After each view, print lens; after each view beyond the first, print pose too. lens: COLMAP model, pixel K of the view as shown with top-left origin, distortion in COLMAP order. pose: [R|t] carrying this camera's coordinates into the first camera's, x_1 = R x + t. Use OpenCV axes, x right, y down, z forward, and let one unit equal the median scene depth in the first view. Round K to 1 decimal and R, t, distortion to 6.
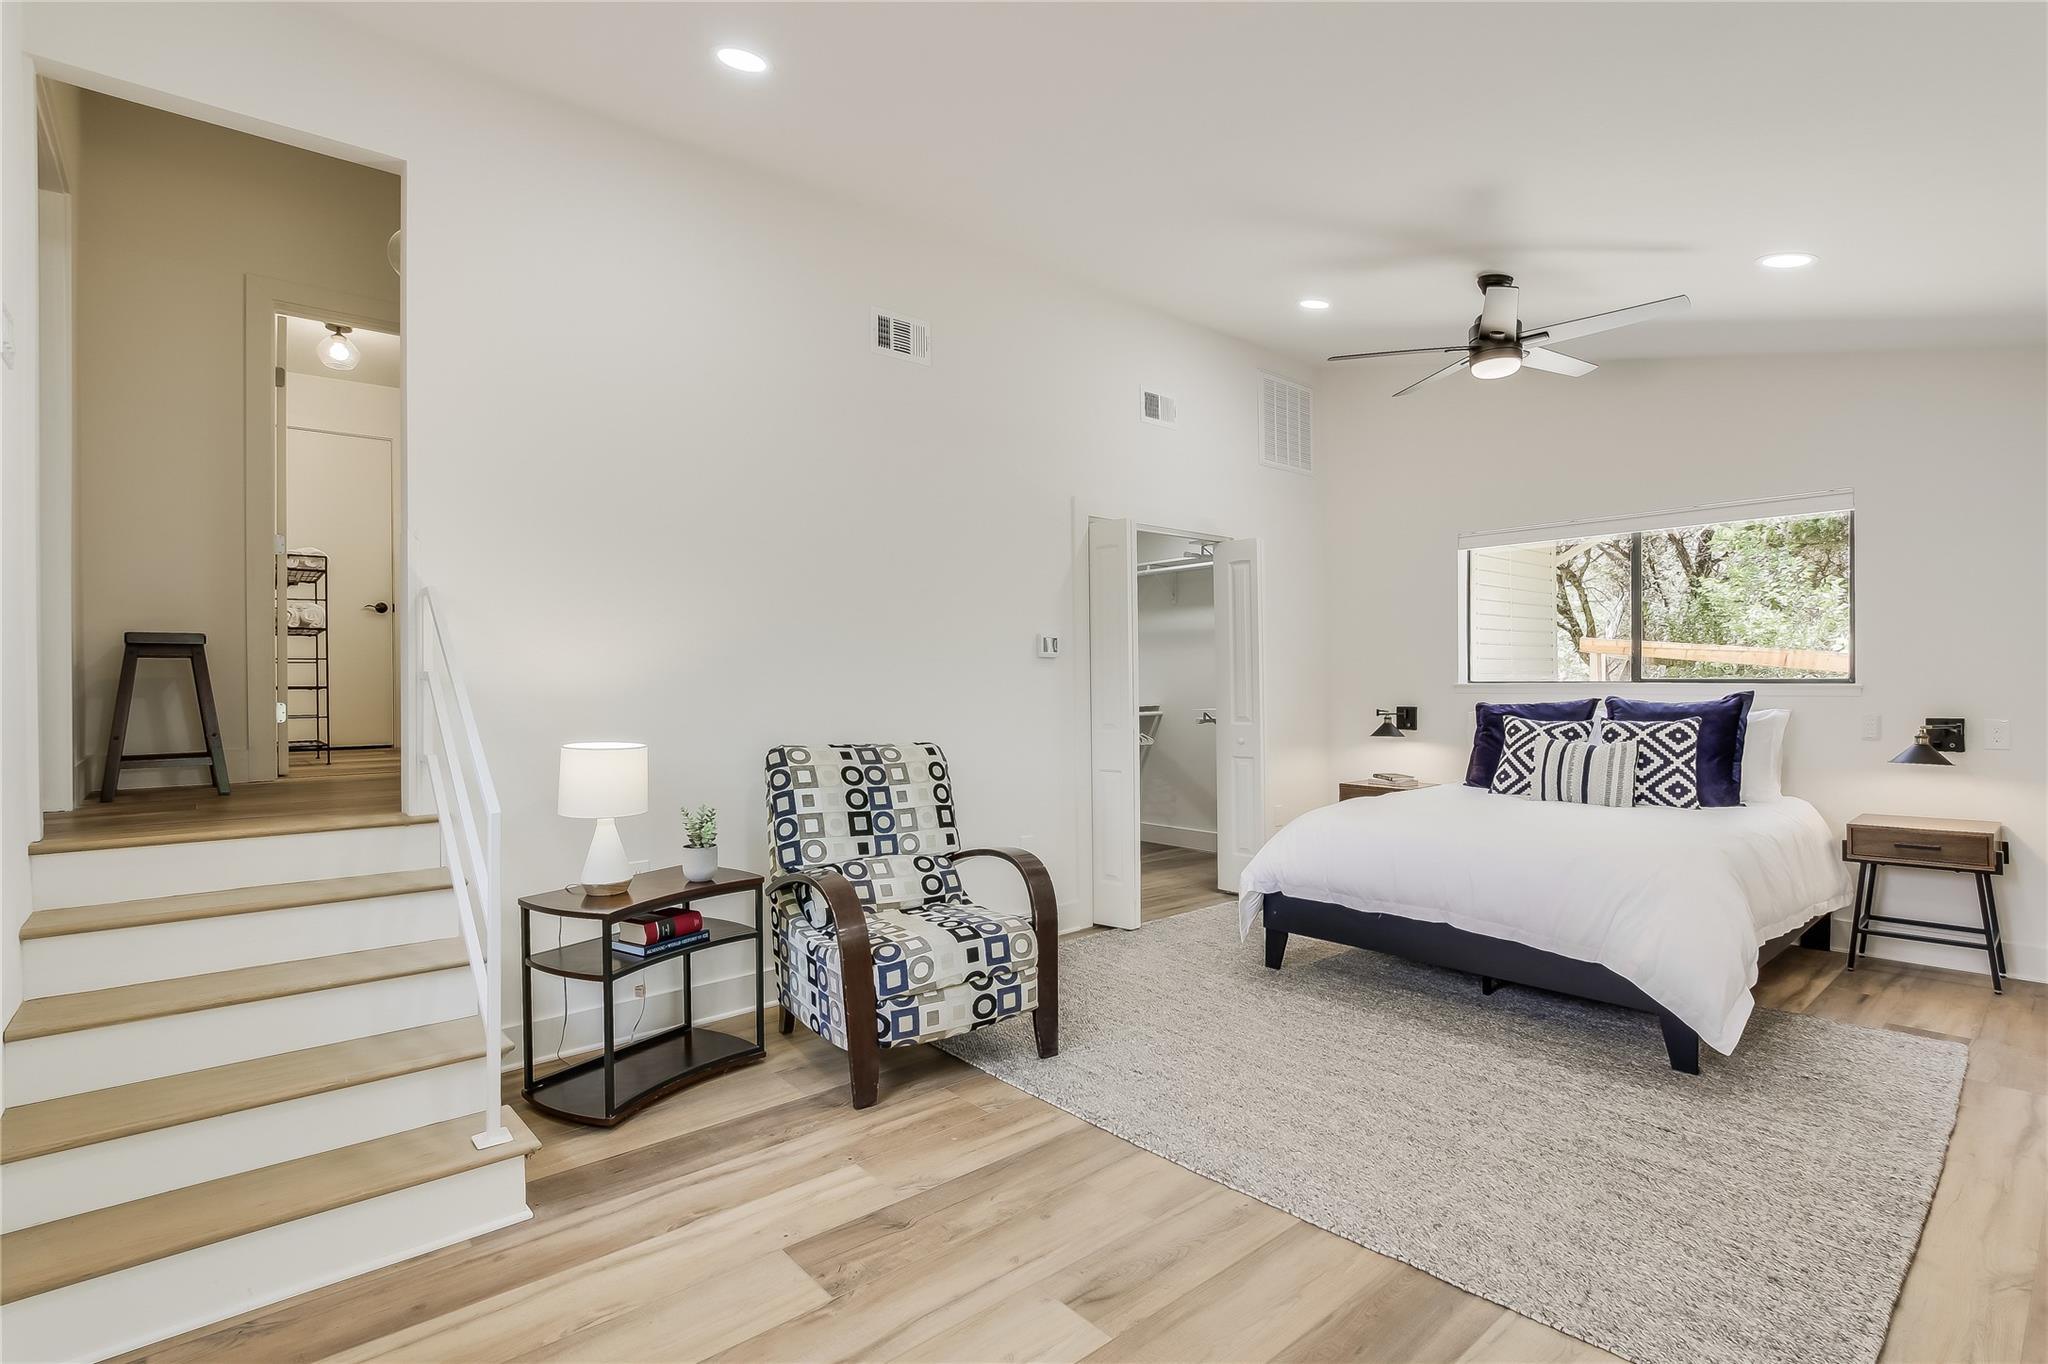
lens RADIAL K [[974.7, 0, 1024.0], [0, 974.7, 682.0], [0, 0, 1]] dist [-0.003882, -0.000464]
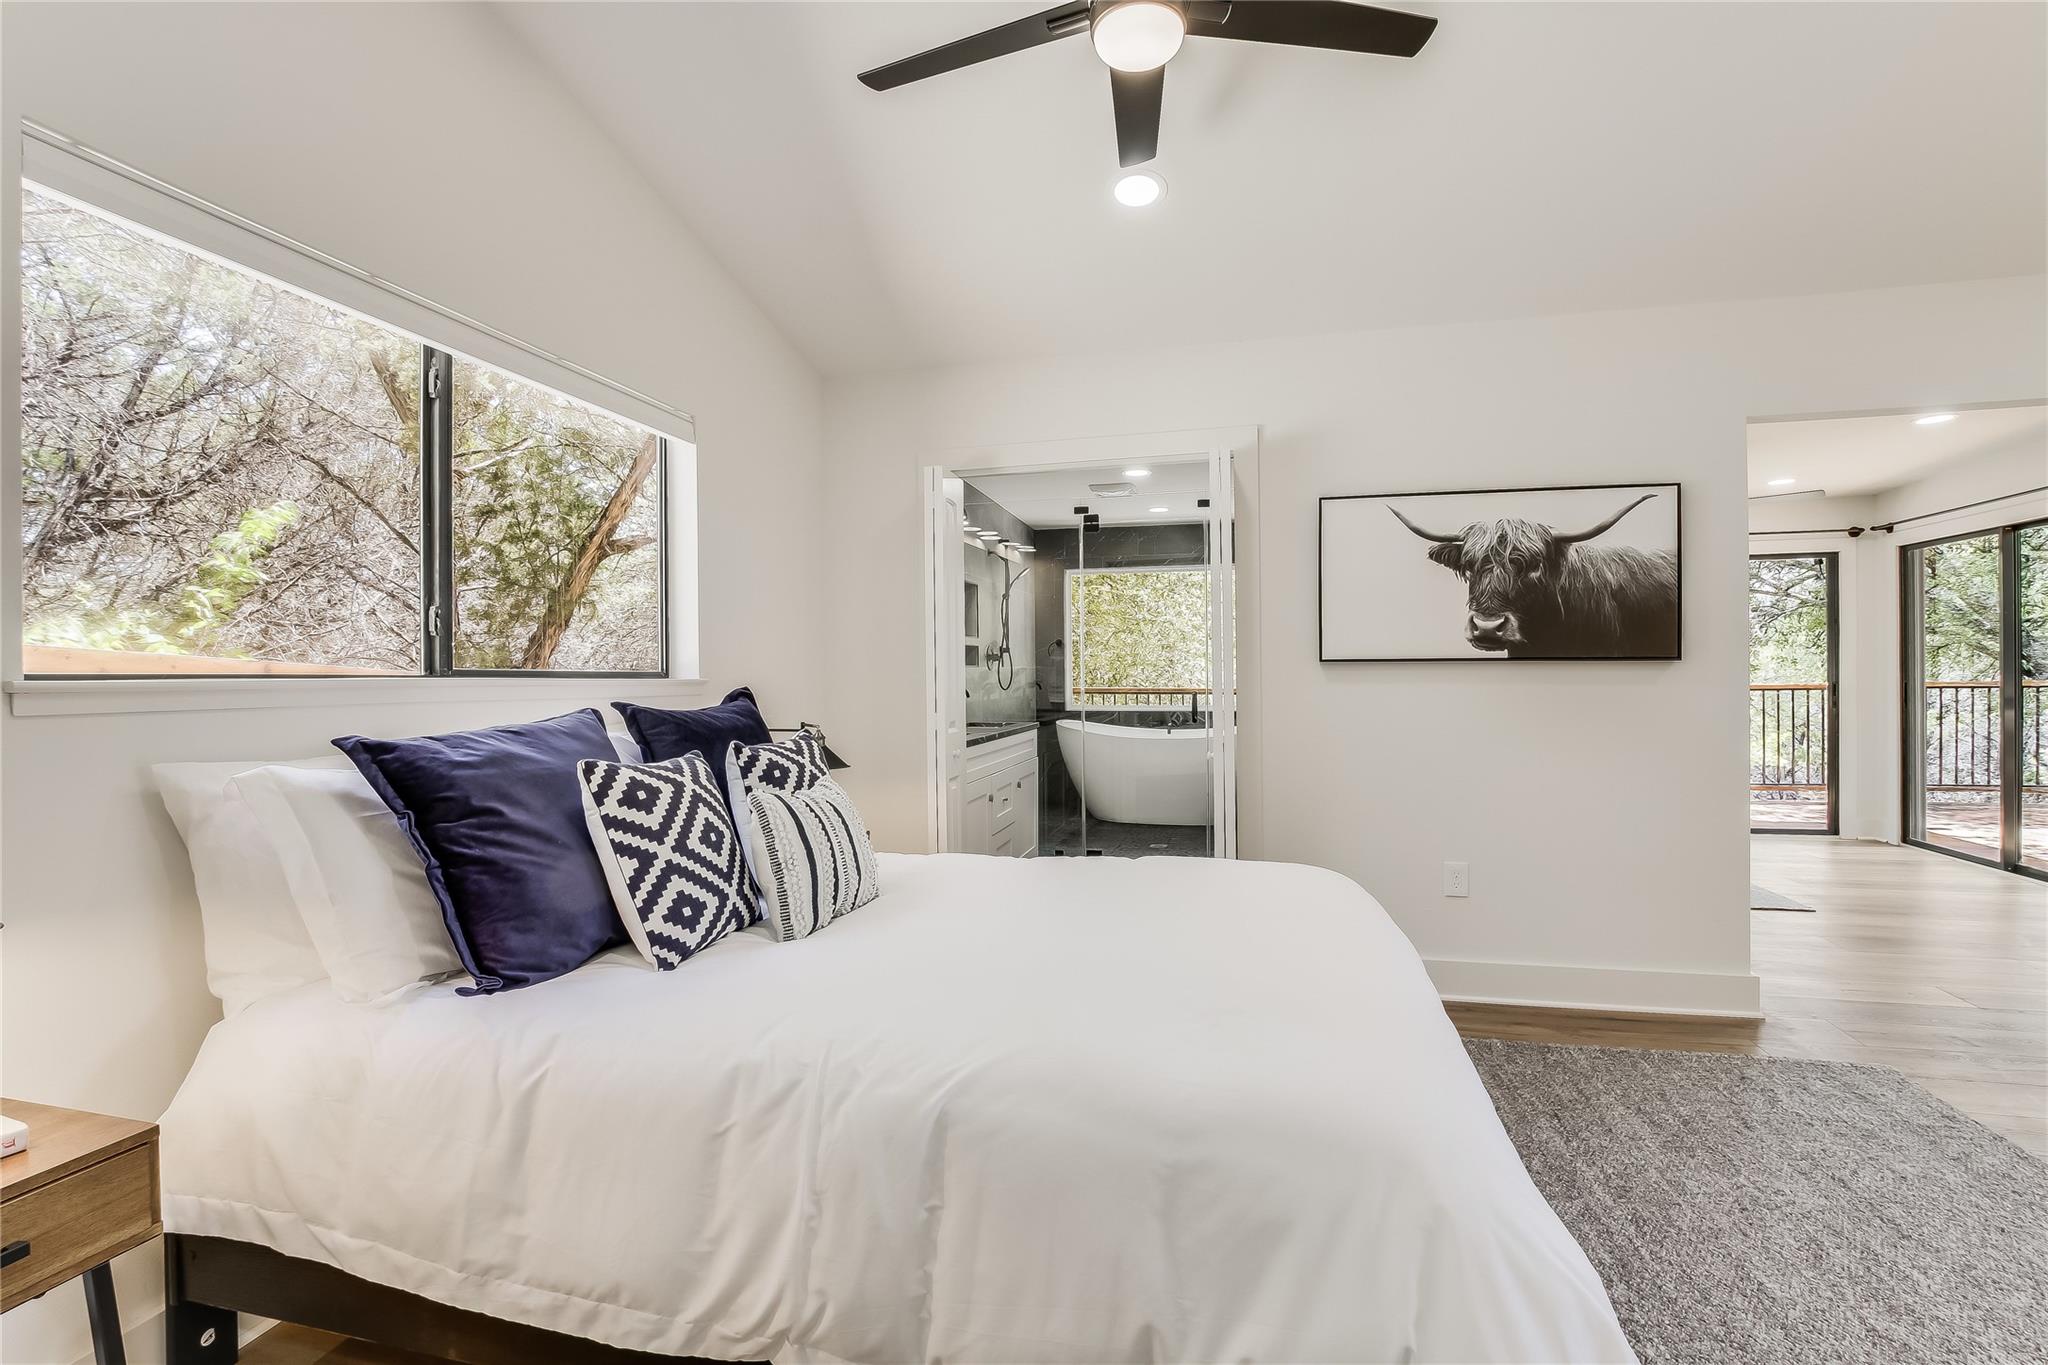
lens RADIAL K [[946.5, 0, 1028.4], [0, 946.5, 671.5], [0, 0, 1]] dist [-0.010613, -0.000218]
pose [[-0.582026, 0.020254, 0.812918, 0.168433], [0.012990, 0.999794, -0.015610, 0.015456], [-0.813066, 0.001474, -0.582169, 1.791741]]
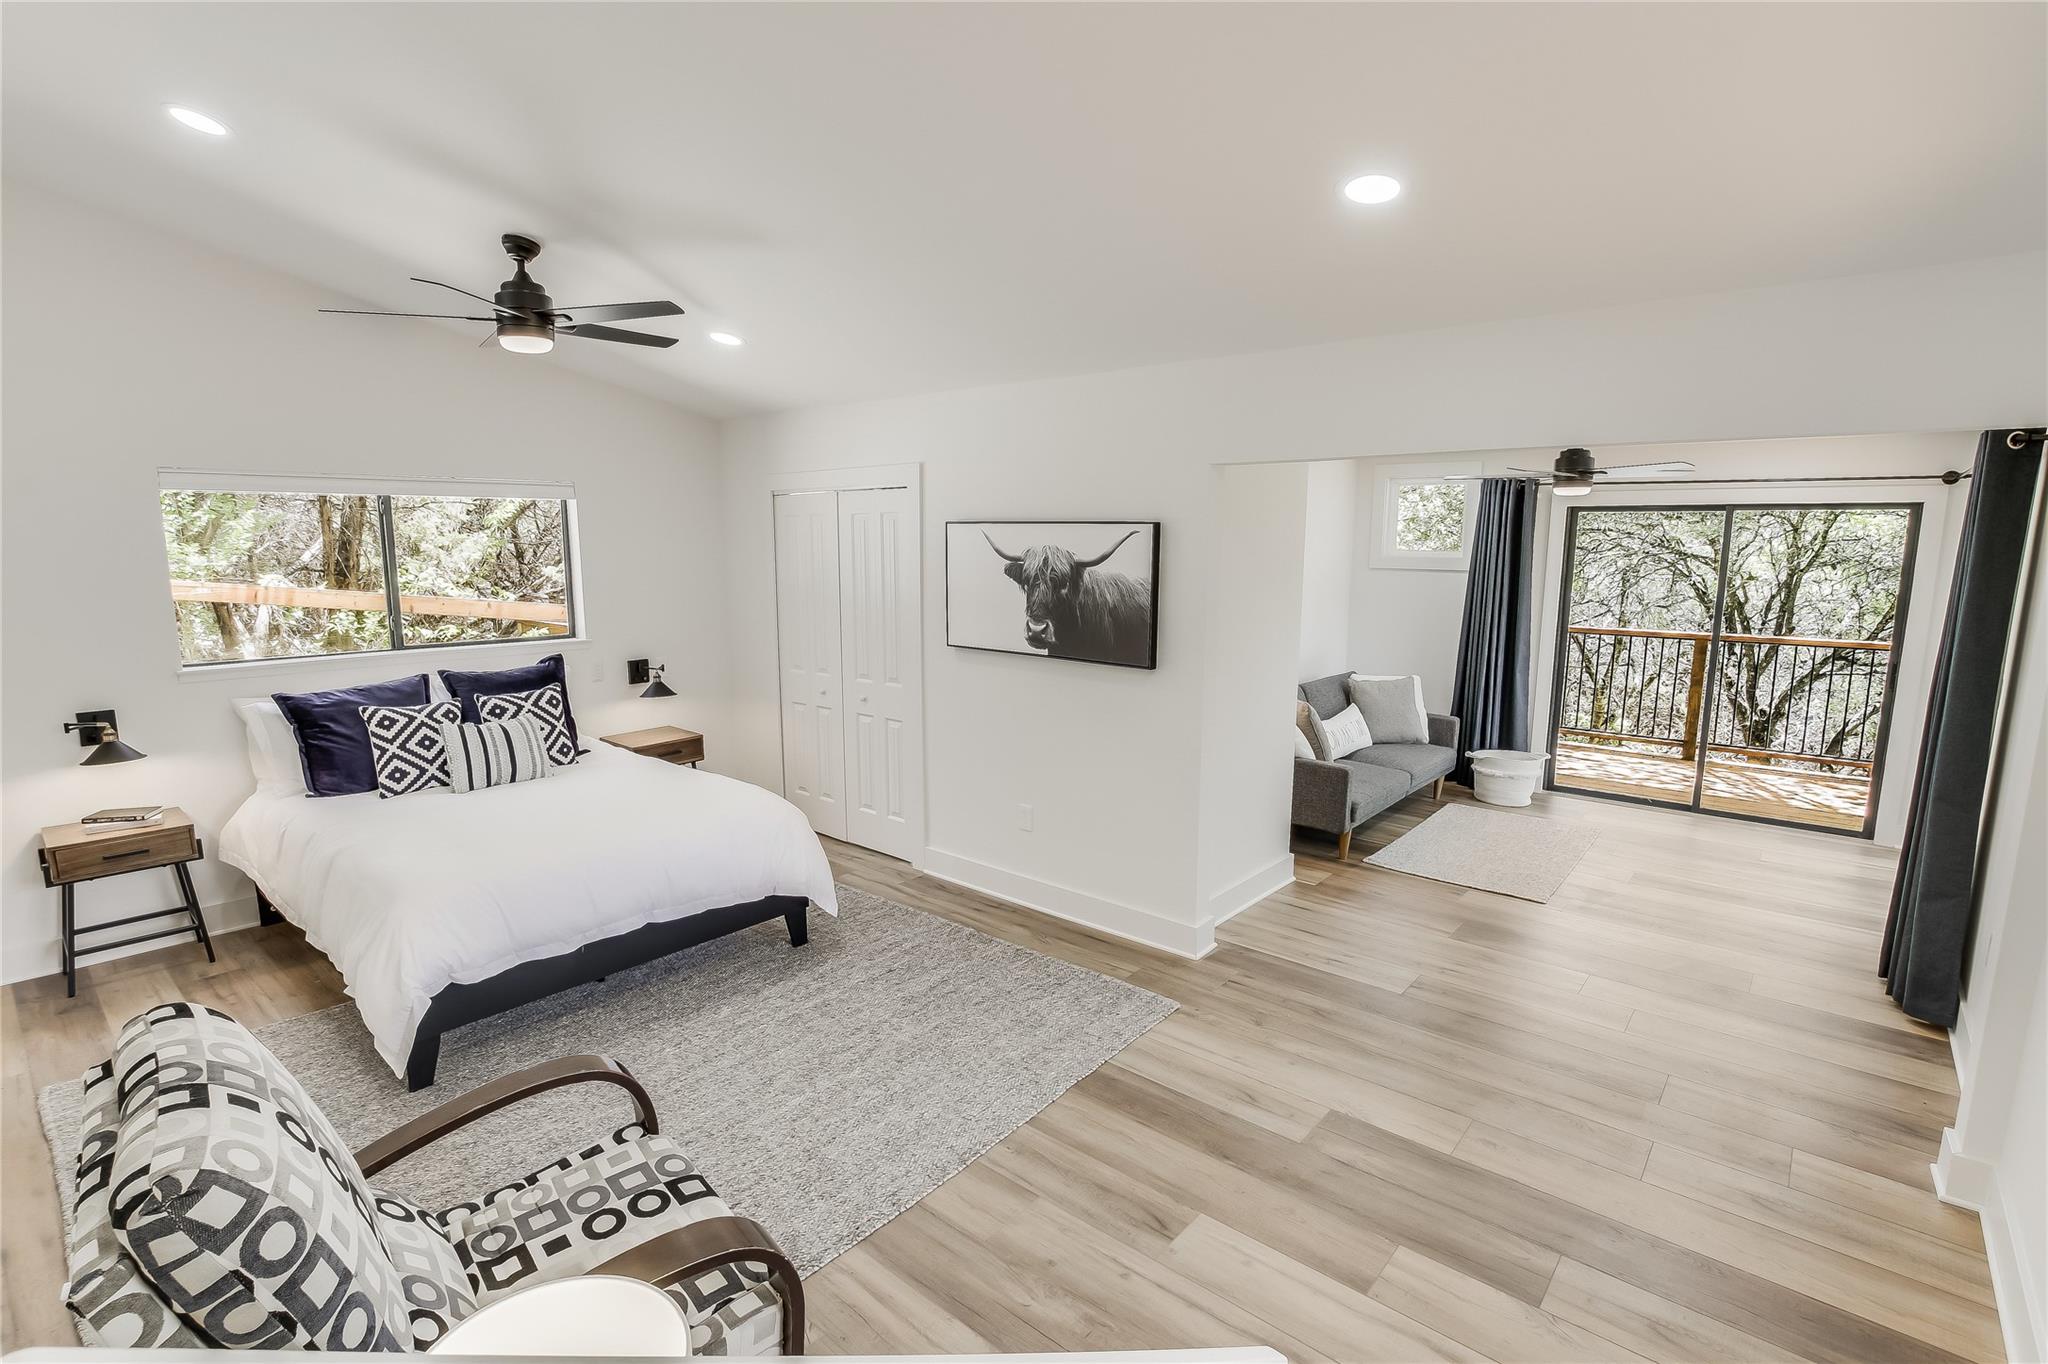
lens RADIAL K [[968.4, 0, 1024.0], [0, 968.4, 682.0], [0, 0, 1]] dist [-0.026044, 0.000166]
pose [[-0.148672, -0.139371, 0.979016, -0.710891], [-0.004191, 0.990099, 0.140312, -0.181434], [-0.988878, 0.016757, -0.147784, 0.907098]]
